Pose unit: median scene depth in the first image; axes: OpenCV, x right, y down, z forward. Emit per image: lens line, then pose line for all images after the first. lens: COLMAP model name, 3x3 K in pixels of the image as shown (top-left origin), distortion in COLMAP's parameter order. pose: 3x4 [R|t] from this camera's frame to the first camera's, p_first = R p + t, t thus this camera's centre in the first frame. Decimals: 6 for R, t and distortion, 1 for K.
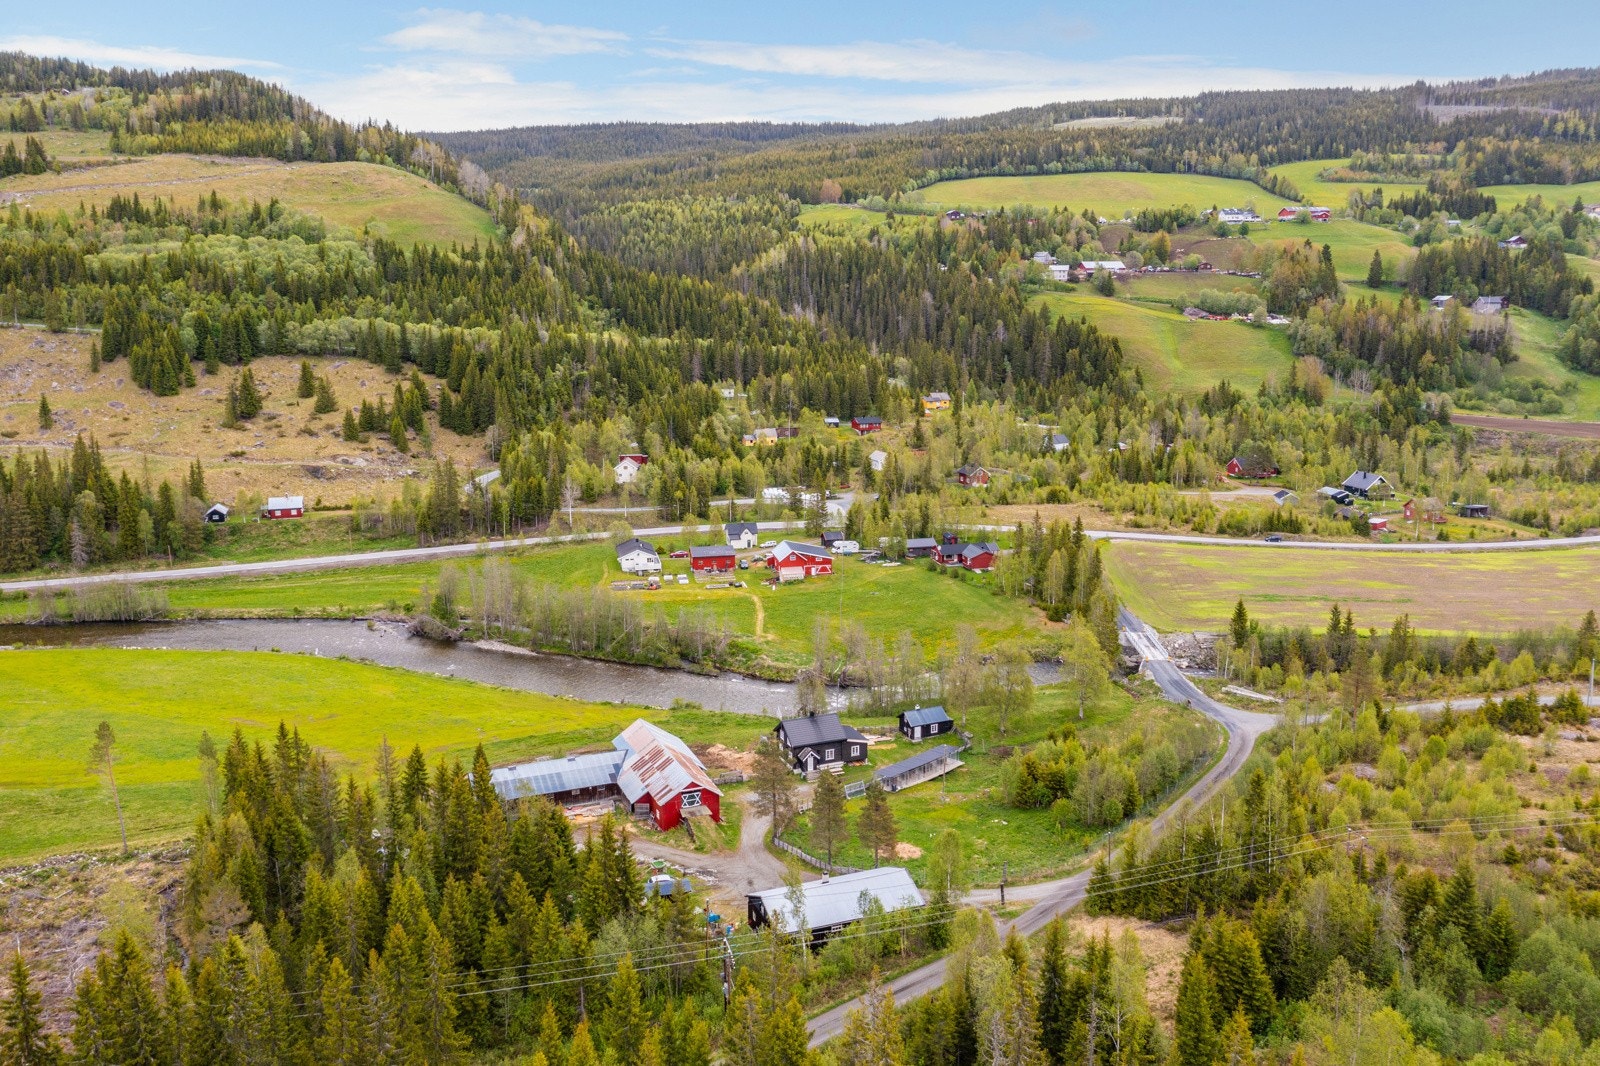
lens RADIAL K [[1253.6, 0, 800.0], [0, 1253.6, 533.0], [0, 0, 1]] dist [-0.012824, -0.002203]
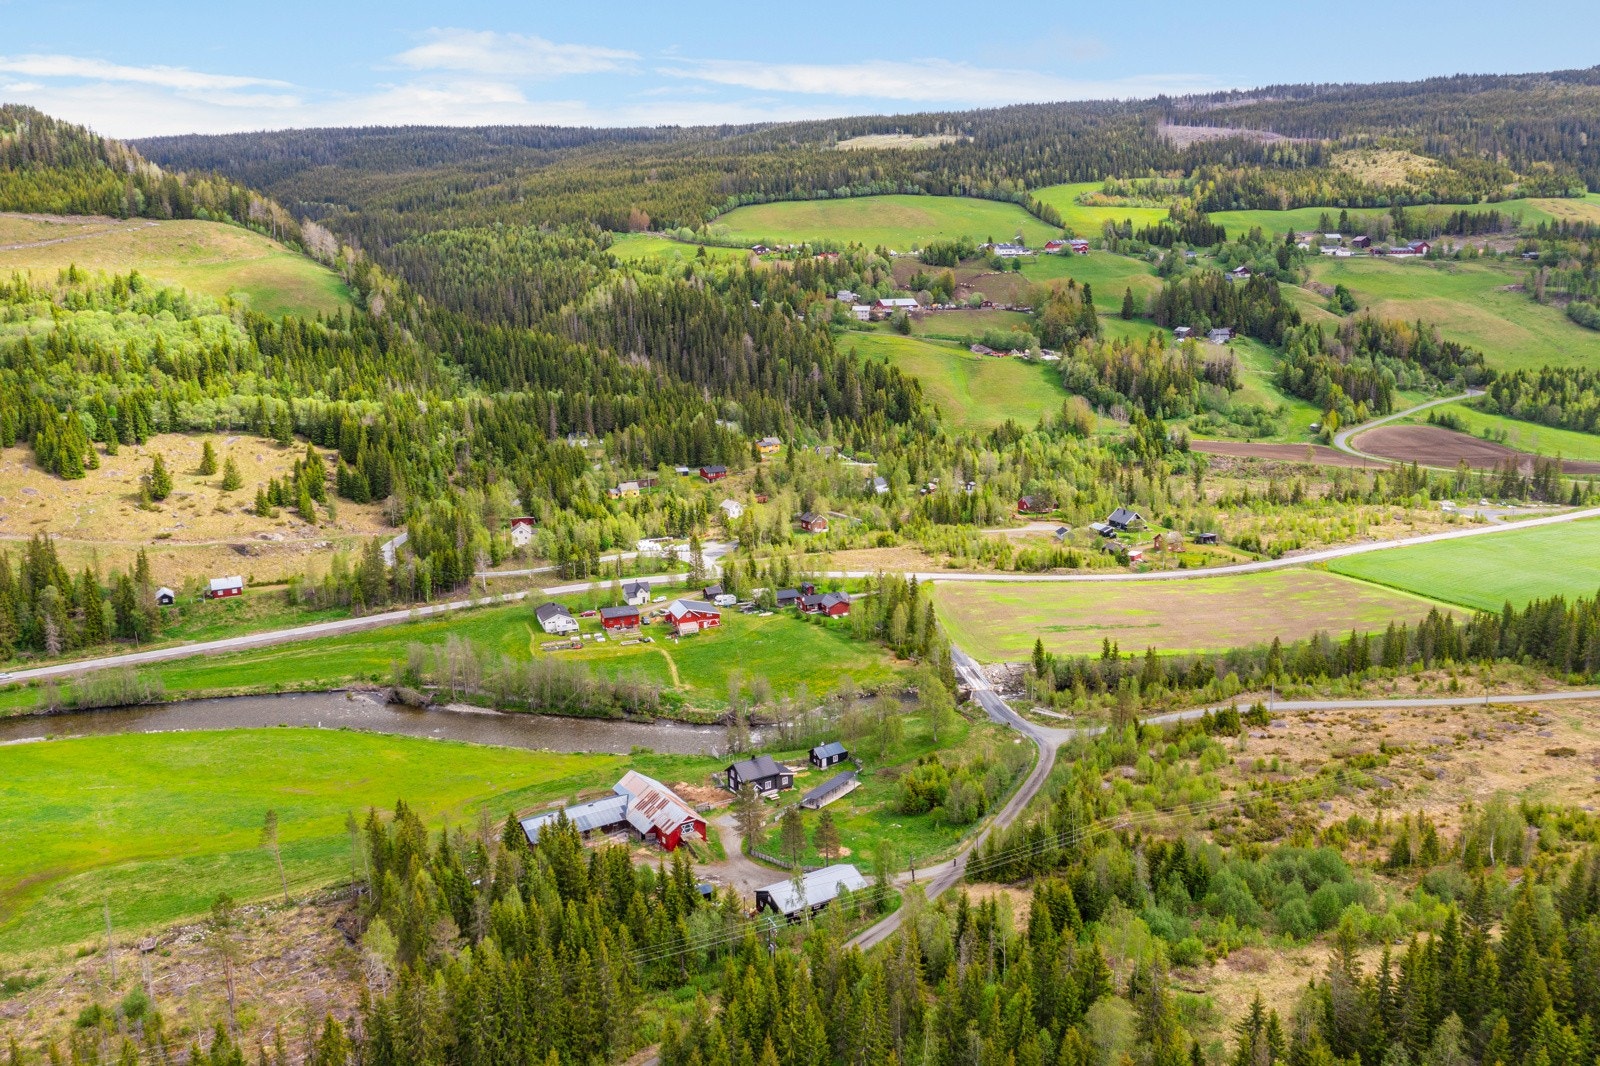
lens RADIAL K [[1253.6, 0, 800.0], [0, 1253.6, 533.0], [0, 0, 1]] dist [-0.012824, -0.002203]
pose [[0.985241, -0.045793, 0.164936, -0.075520], [0.043291, 0.998887, 0.018734, -0.061474], [-0.165610, -0.011317, 0.986126, -0.182453]]
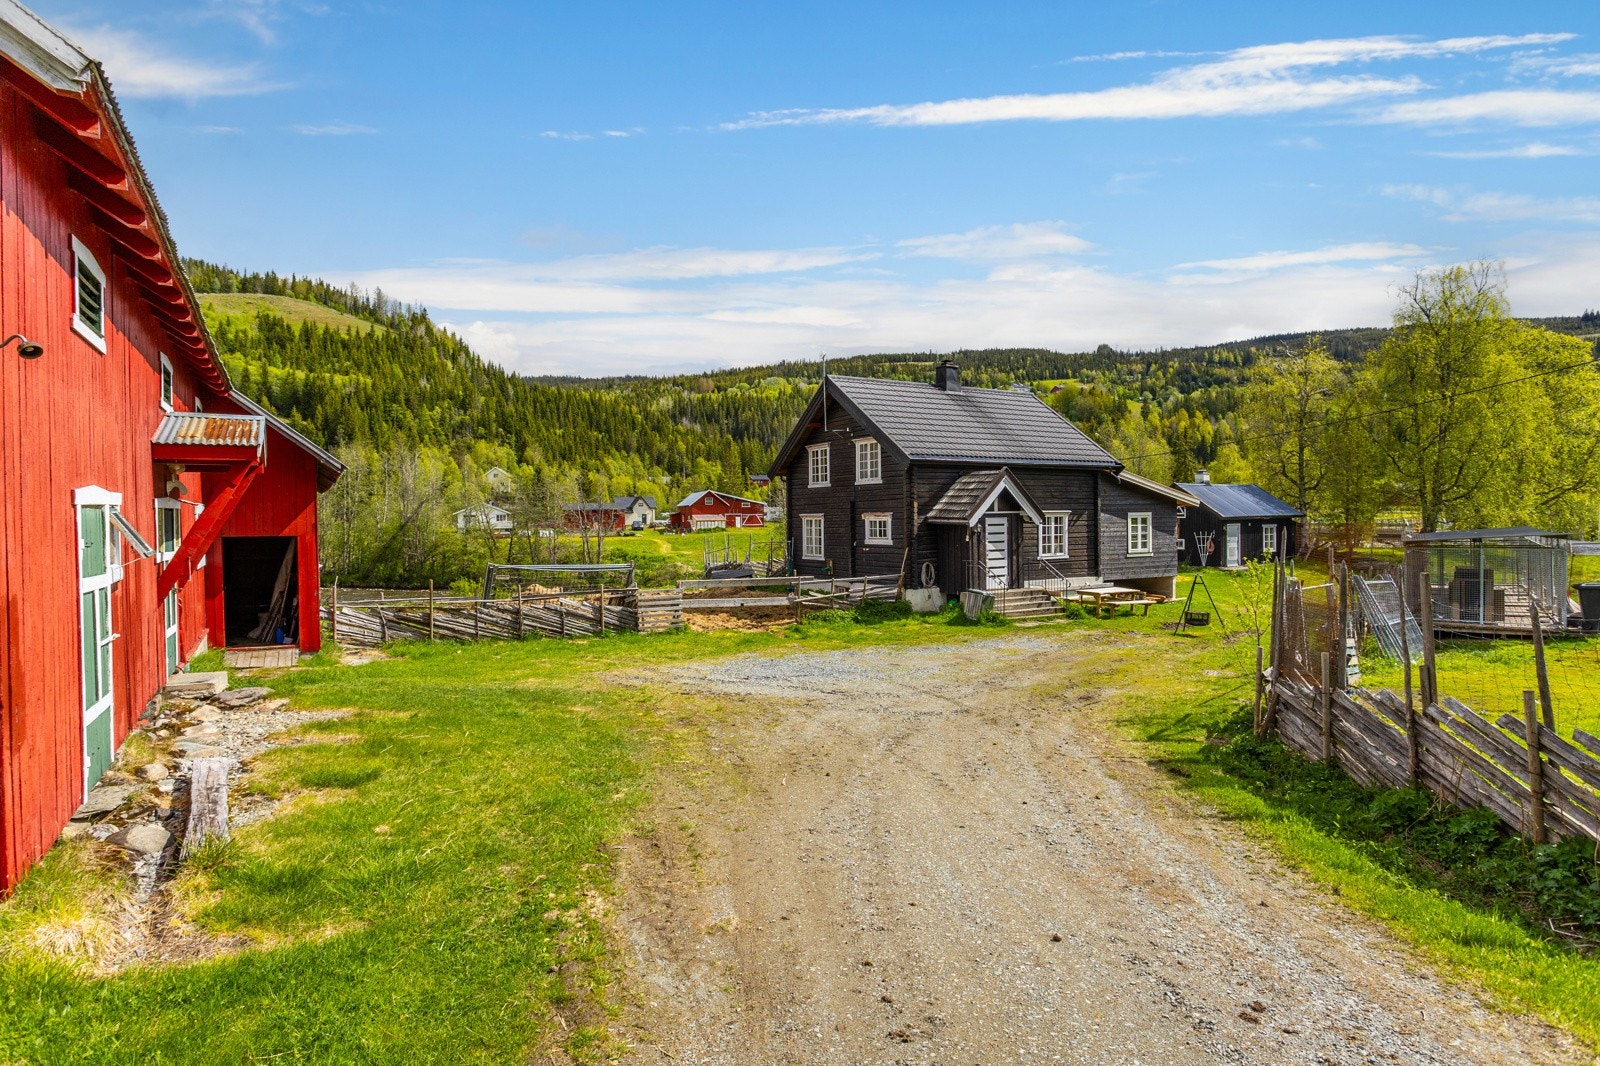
lens RADIAL K [[860.8, 0, 793.6], [0, 860.8, 529.3], [0, 0, 1]] dist [0.002399, 0.001175]
pose [[0.990668, -0.006452, 0.136147, -0.018767], [0.031352, 0.982880, -0.181557, 0.095464], [-0.132645, 0.184131, 0.973910, 0.410030]]
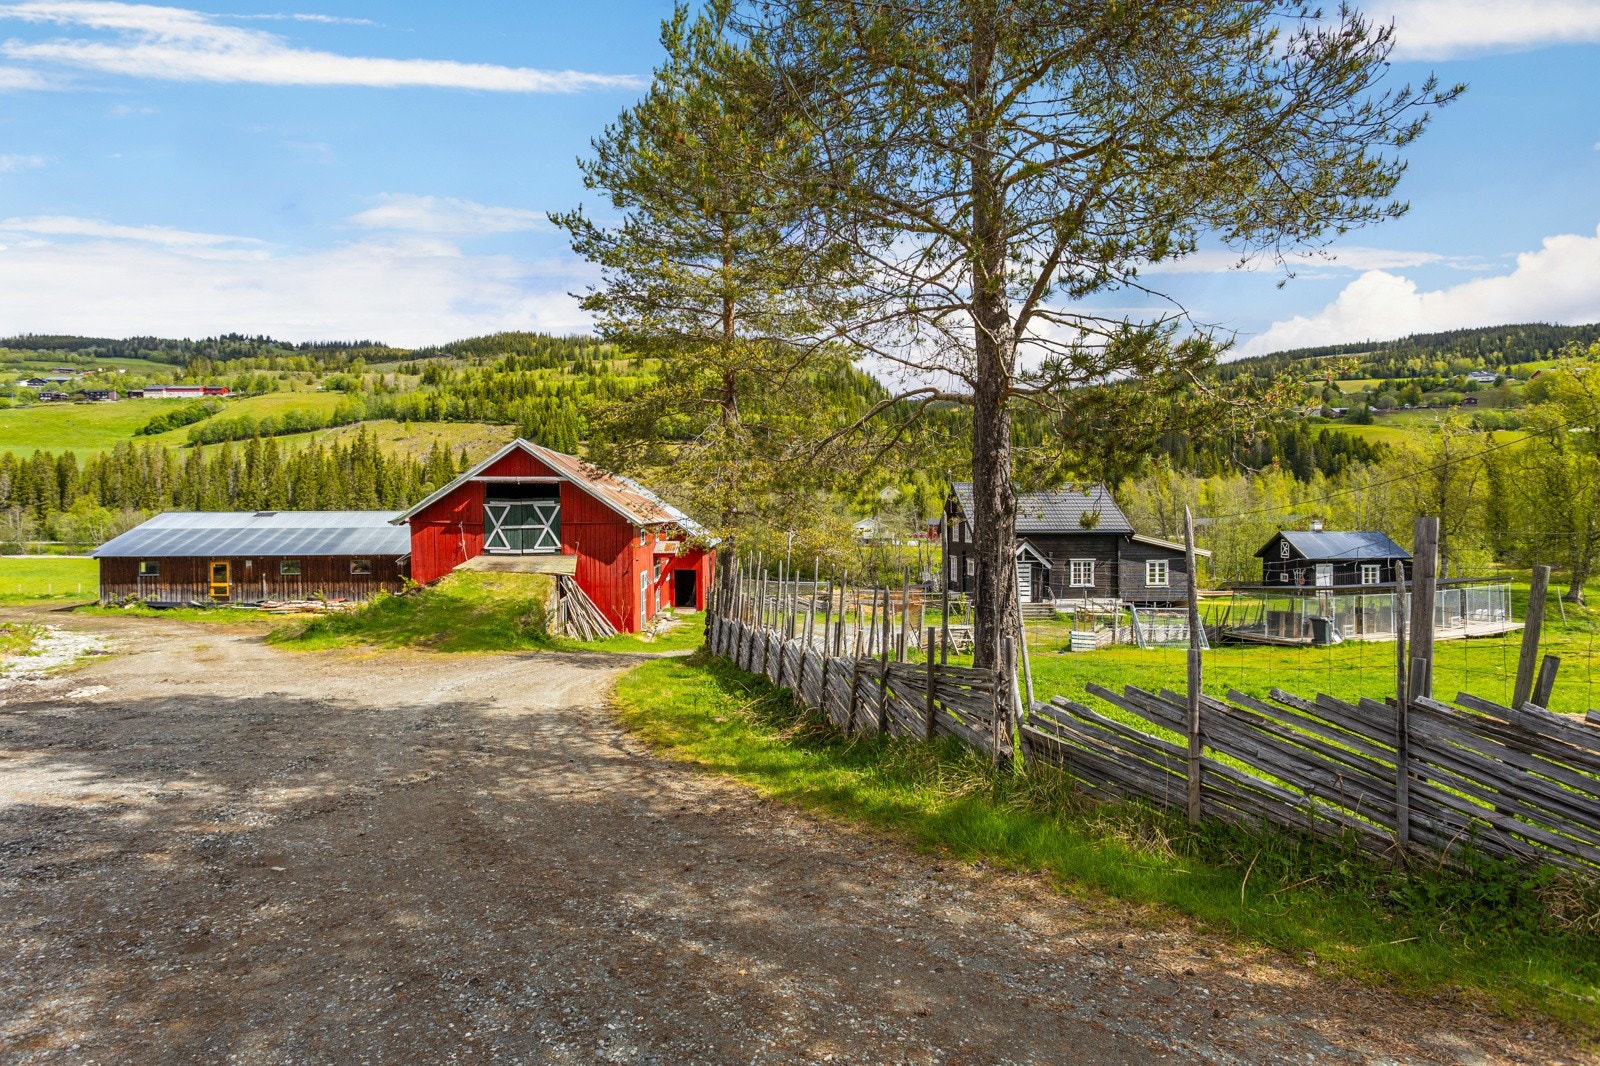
lens RADIAL K [[789.6, 0, 789.8], [0, 789.6, 529.2], [0, 0, 1]] dist [-0.010945, 0.011469]
pose [[0.939814, 0.004849, -0.341651, 0.010714], [-0.068748, 0.982135, -0.175173, 0.099939], [0.334698, 0.188118, 0.923358, 0.359371]]
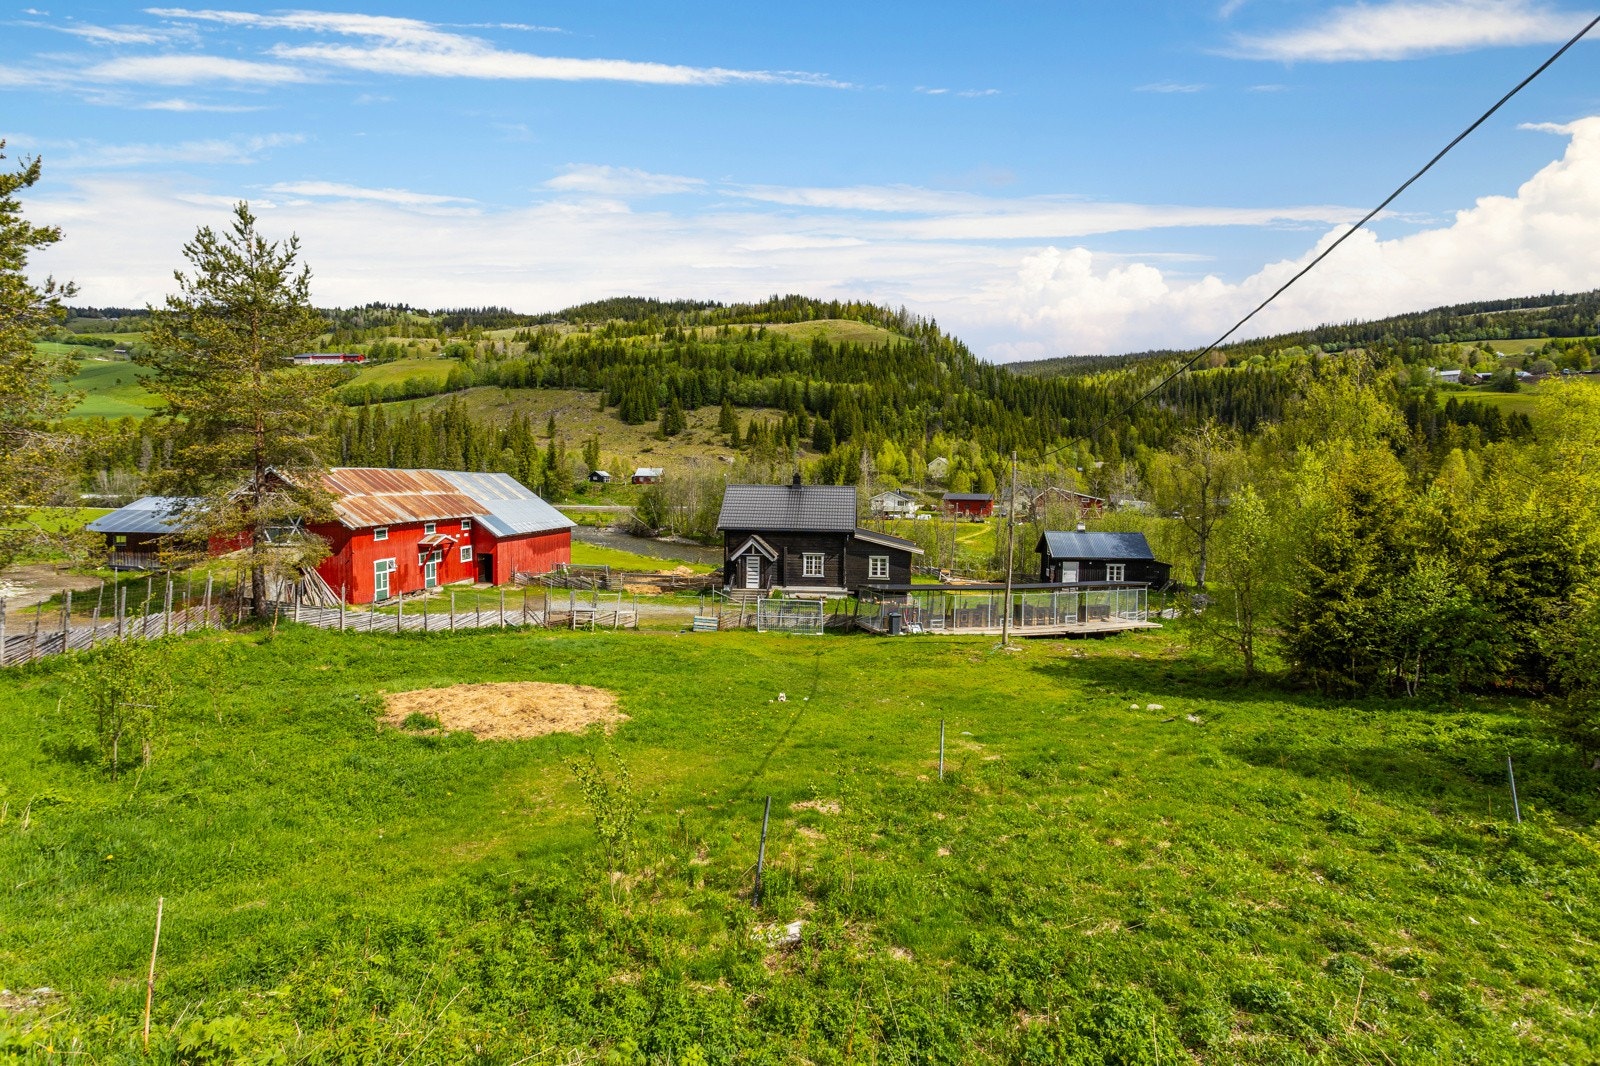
lens RADIAL K [[787.5, 0, 793.5], [0, 787.5, 530.7], [0, 0, 1]] dist [-0.006897, 0.006155]
pose [[0.882836, 0.046928, -0.467331, 0.069023], [-0.111905, 0.987358, -0.112253, 0.093312], [0.456155, 0.151398, 0.876927, 0.358802]]
